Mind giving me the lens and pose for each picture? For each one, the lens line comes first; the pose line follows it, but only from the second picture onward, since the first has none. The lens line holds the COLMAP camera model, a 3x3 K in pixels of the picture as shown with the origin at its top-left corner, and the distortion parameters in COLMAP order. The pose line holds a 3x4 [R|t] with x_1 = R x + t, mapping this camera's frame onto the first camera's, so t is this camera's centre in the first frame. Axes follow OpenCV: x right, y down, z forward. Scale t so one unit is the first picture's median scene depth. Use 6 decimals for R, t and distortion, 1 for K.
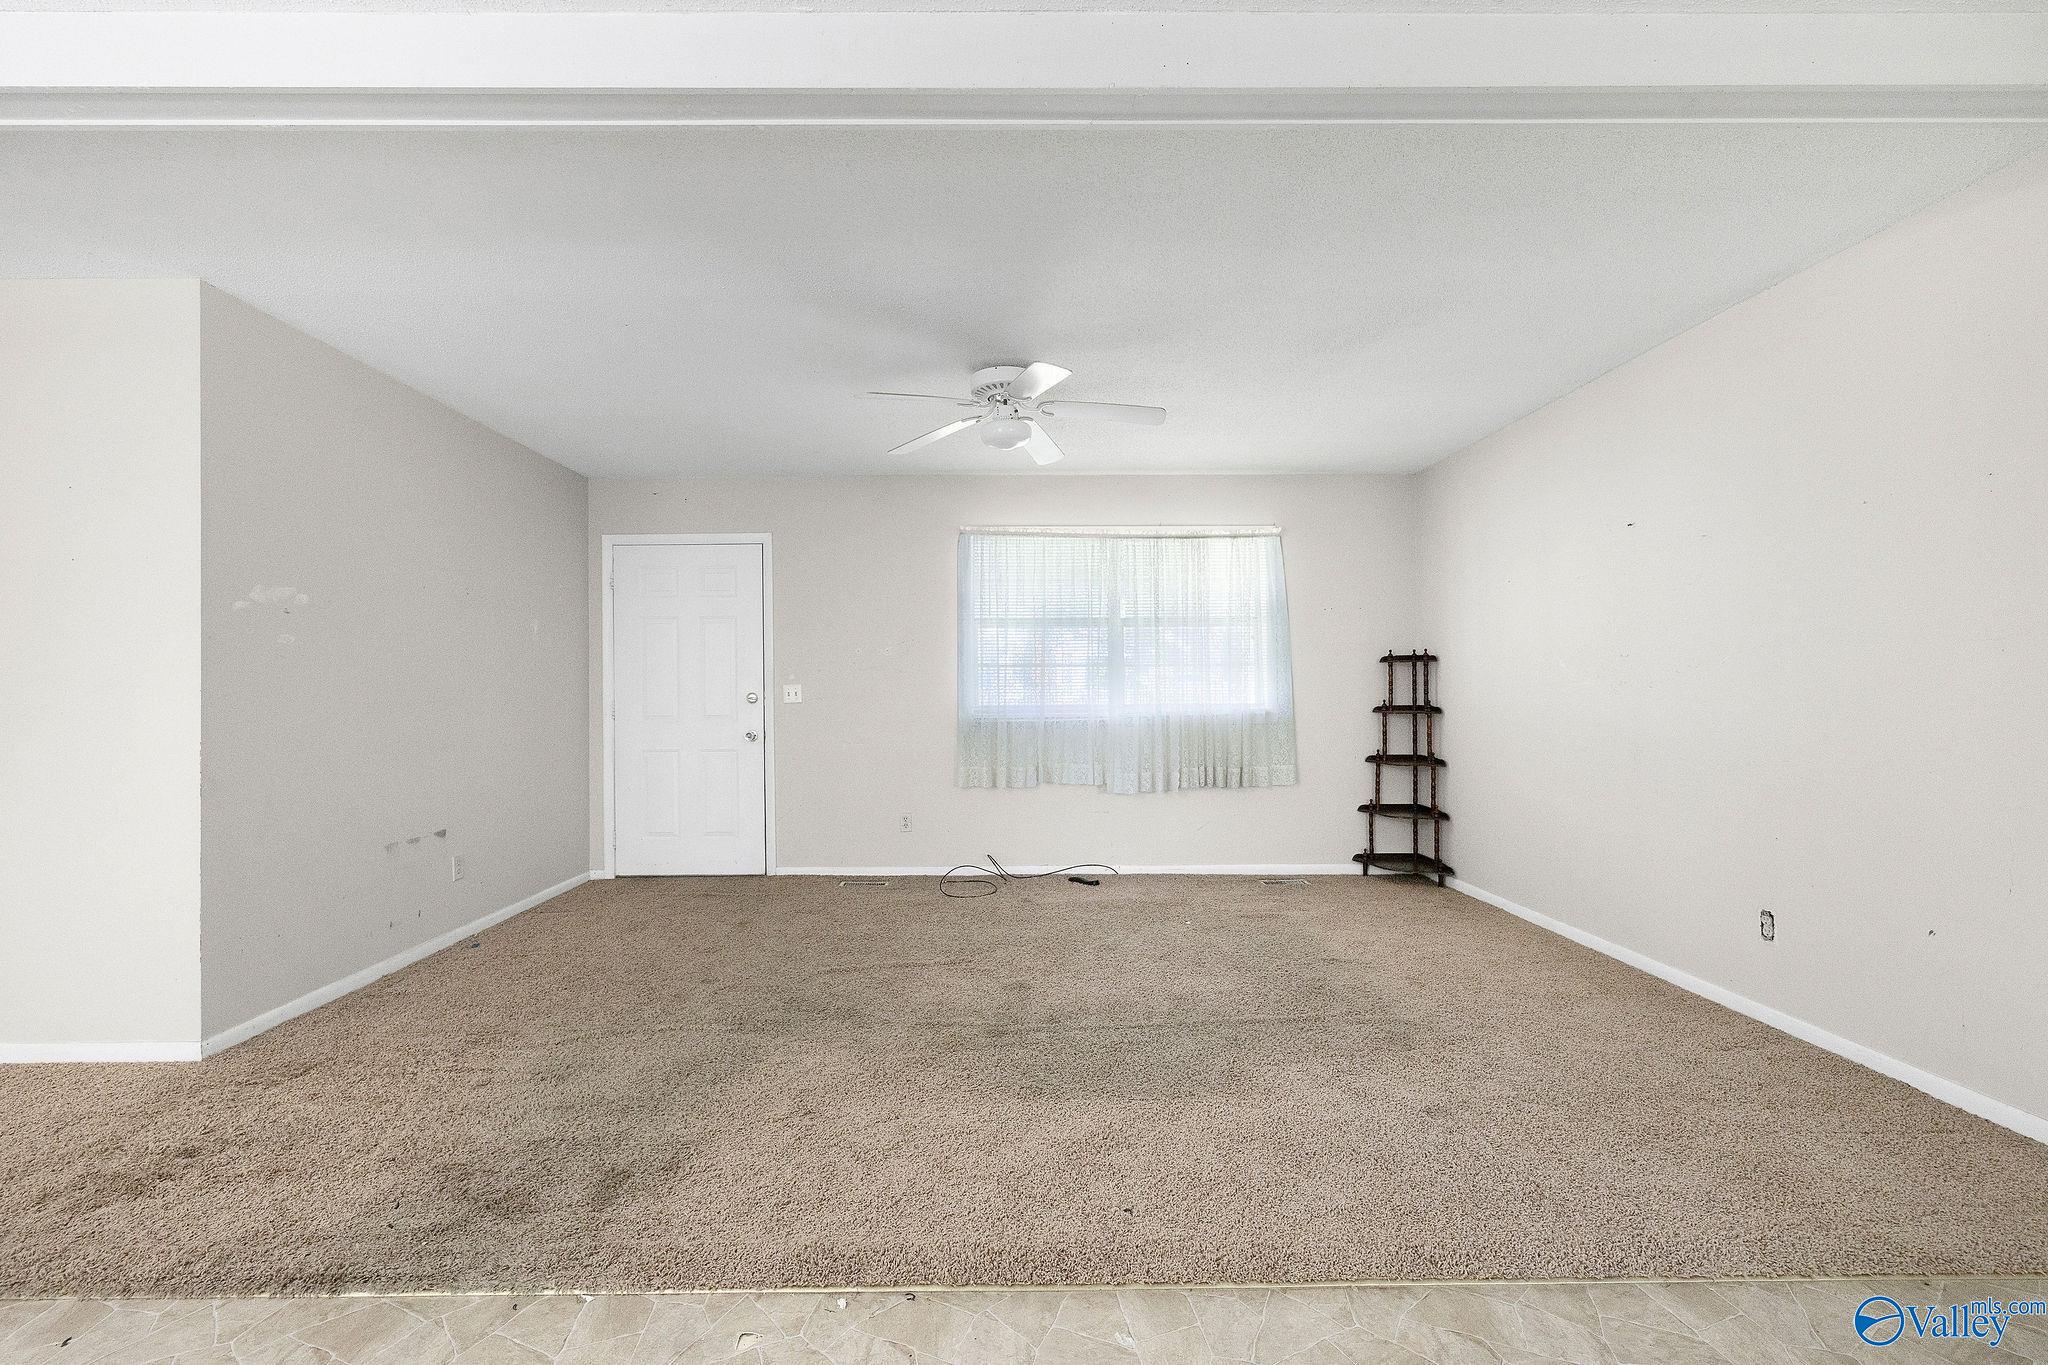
lens RADIAL K [[861.7, 0, 1009.3], [0, 861.7, 688.9], [0, 0, 1]] dist [-0.000627, -0.000018]
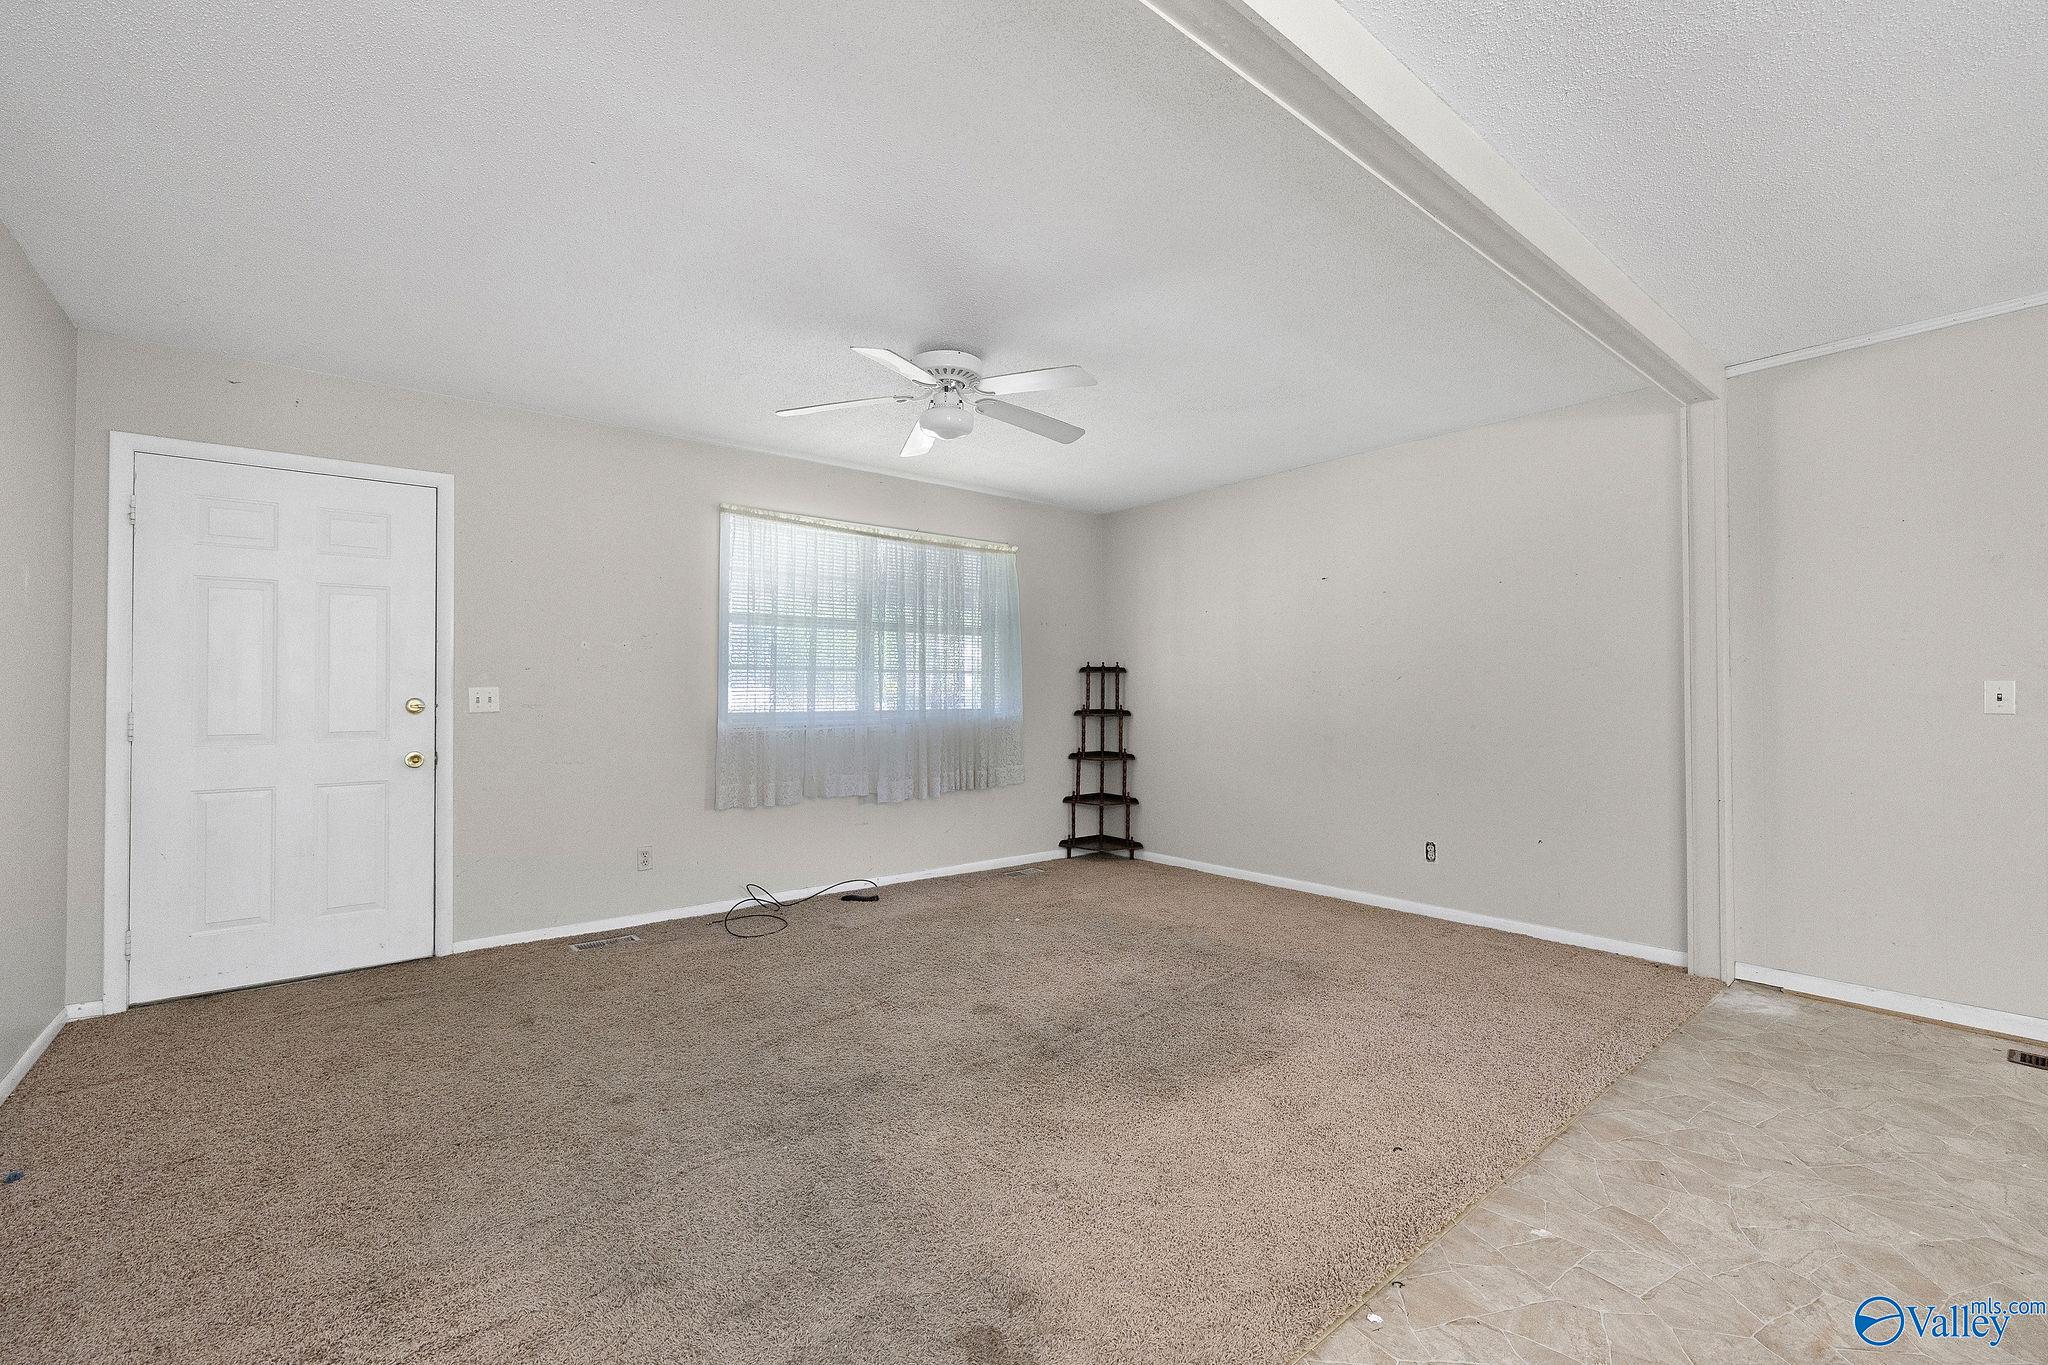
lens RADIAL K [[861.7, 0, 1009.3], [0, 861.7, 688.9], [0, 0, 1]] dist [-0.000627, -0.000018]
pose [[0.777484, 0.007813, 0.628854, -0.376964], [-0.004713, 0.999967, -0.006597, -0.000693], [-0.628885, 0.002165, 0.777495, 0.161207]]
